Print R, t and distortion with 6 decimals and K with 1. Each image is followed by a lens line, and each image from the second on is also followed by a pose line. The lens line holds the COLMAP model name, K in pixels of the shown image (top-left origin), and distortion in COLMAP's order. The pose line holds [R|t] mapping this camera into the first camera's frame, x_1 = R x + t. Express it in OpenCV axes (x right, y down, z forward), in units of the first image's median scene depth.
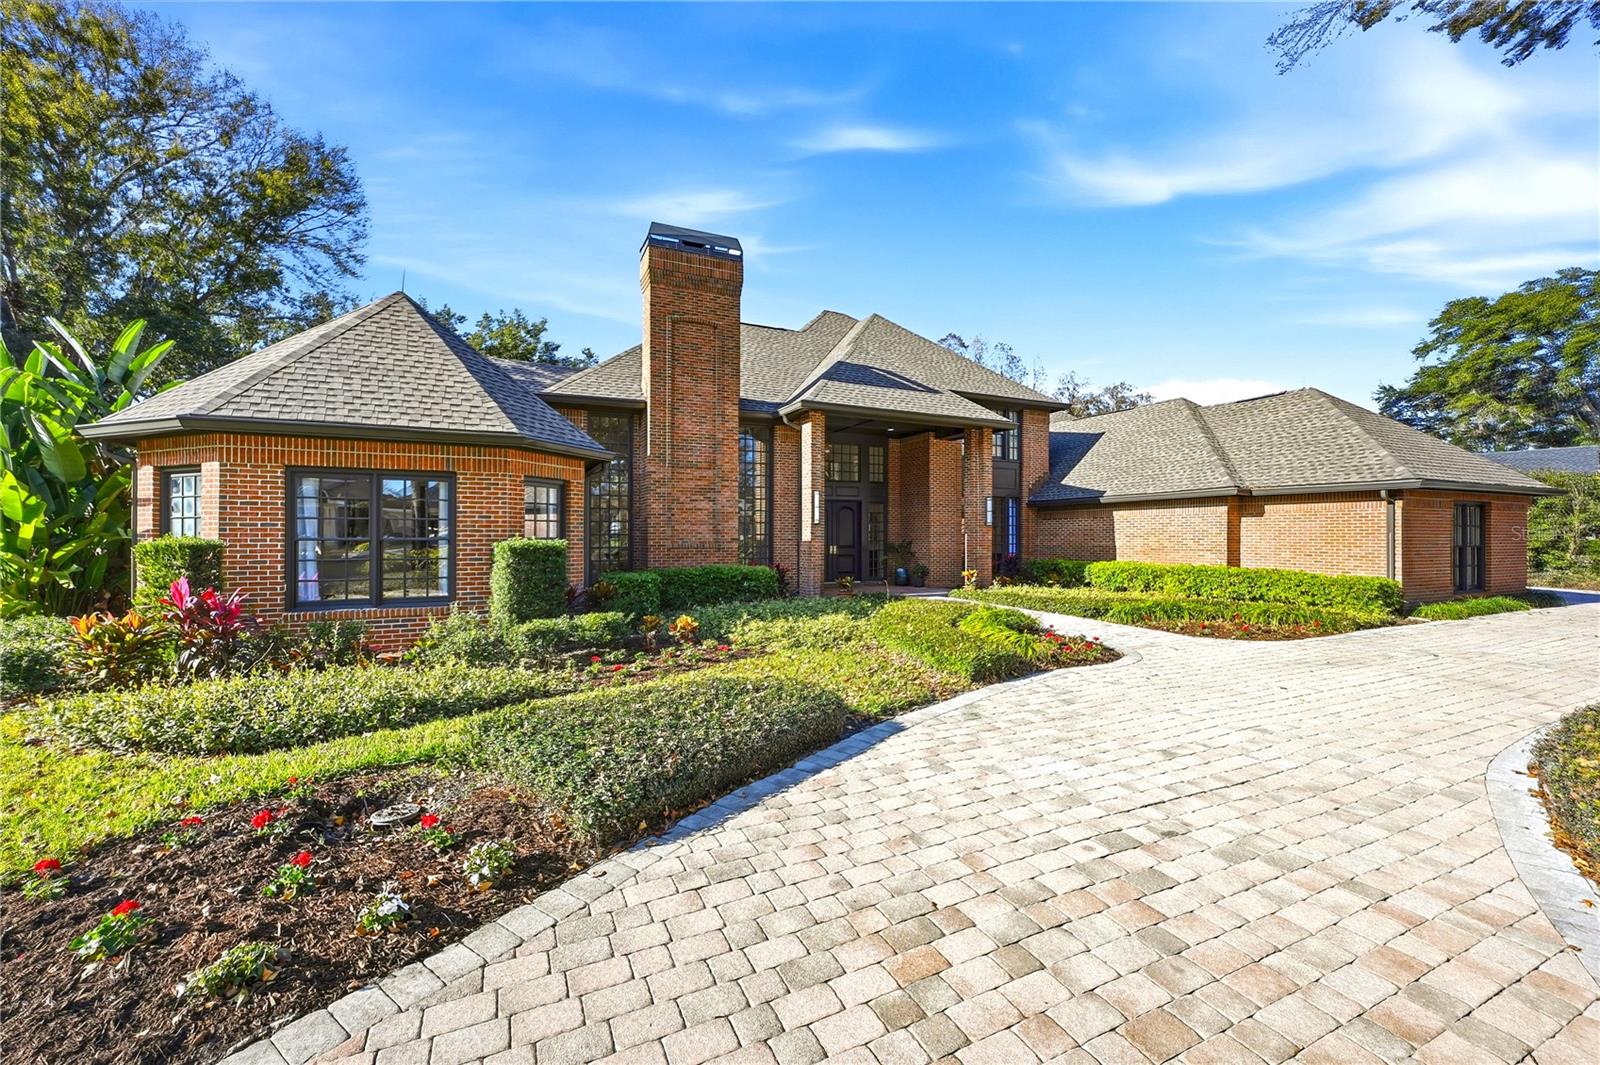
lens RADIAL K [[647.4, 0, 801.9], [0, 647.4, 535.3], [0, 0, 1]] dist [0.005112, -0.000667]
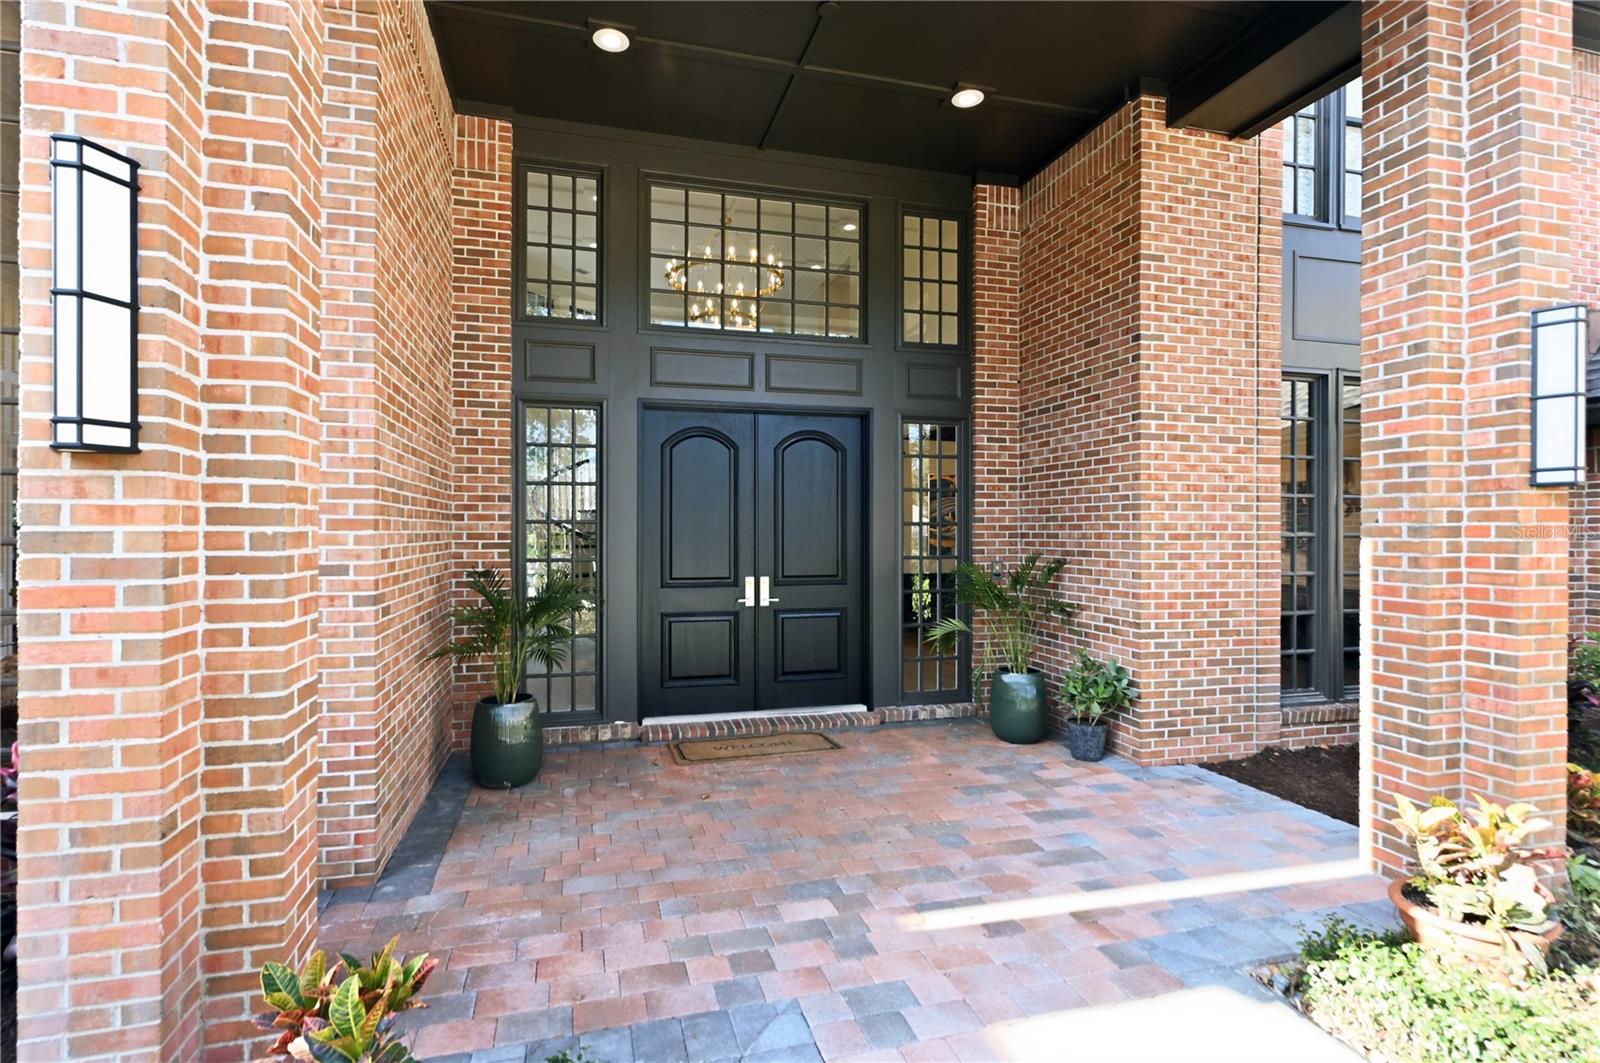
lens RADIAL K [[779.0, 0, 797.6], [0, 779.0, 529.6], [0, 0, 1]] dist [0.001487, -0.000419]
pose [[0.984431, 0.000766, -0.175767, 0.124741], [-0.000390, 0.999998, 0.002175, -0.004263], [0.175768, -0.002073, 0.984429, 0.703766]]
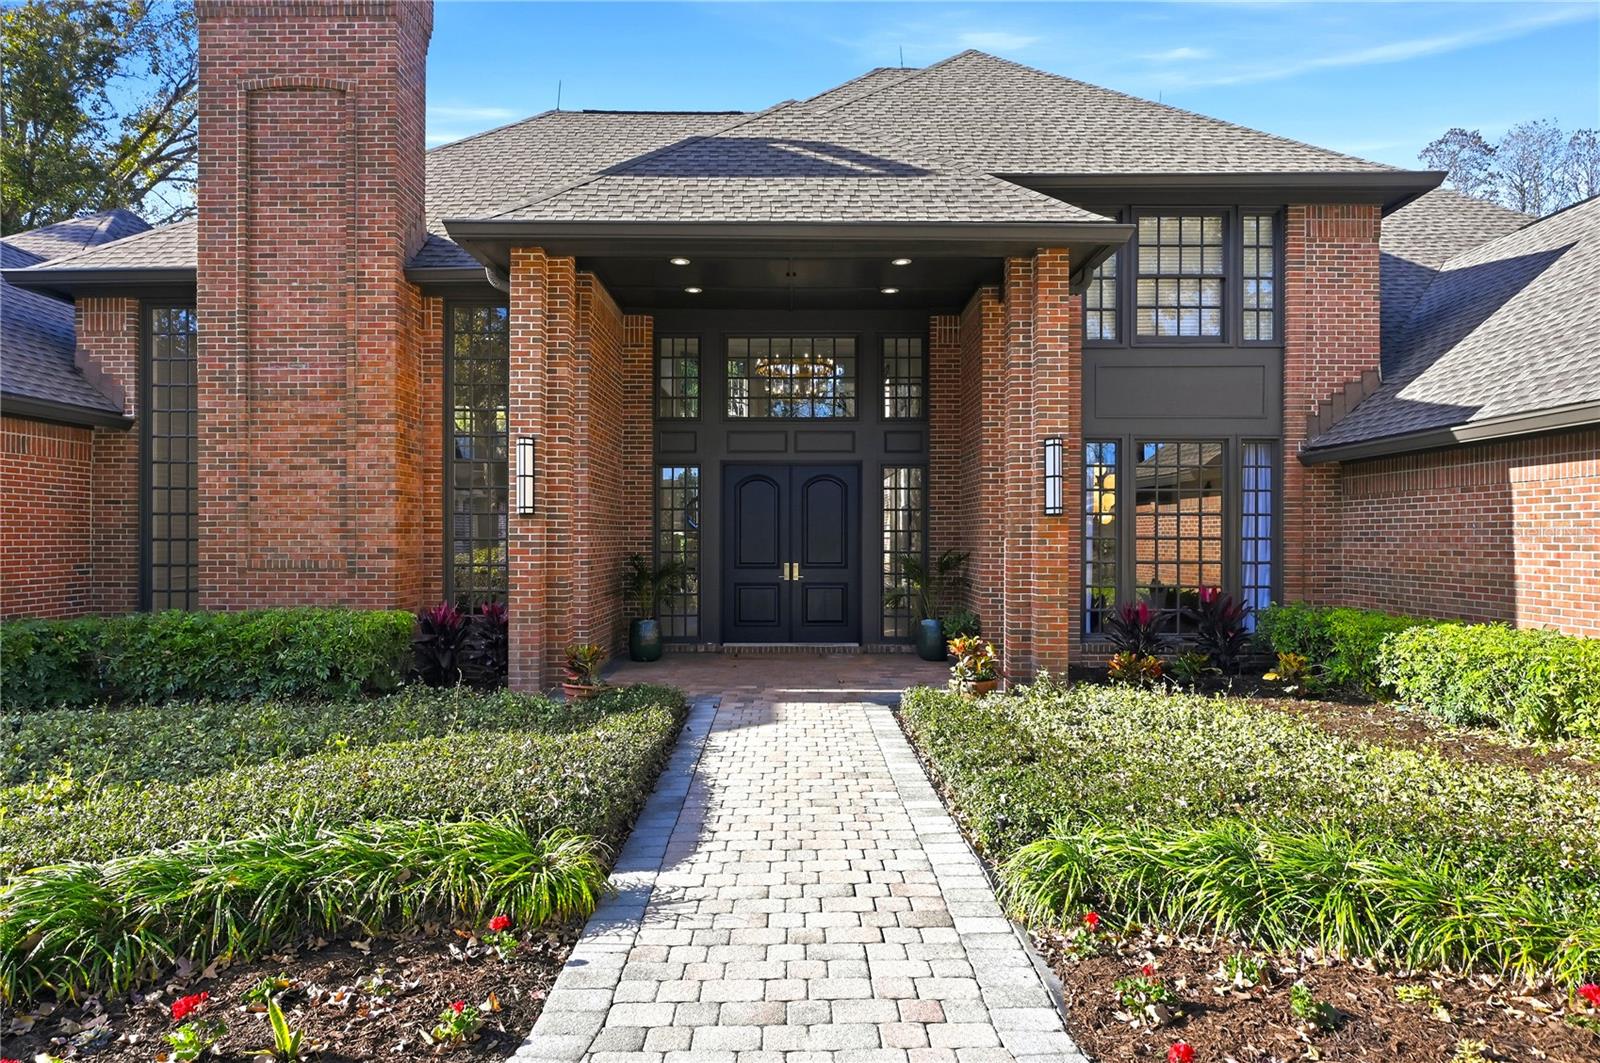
lens RADIAL K [[973.3, 0, 799.9], [0, 973.3, 532.3], [0, 0, 1]] dist [-0.019265, -0.000214]
pose [[0.902607, -0.000662, -0.430466, 0.355133], [0.000302, 1.000000, -0.000905, -0.004582], [0.430466, 0.000687, 0.902606, 0.401859]]
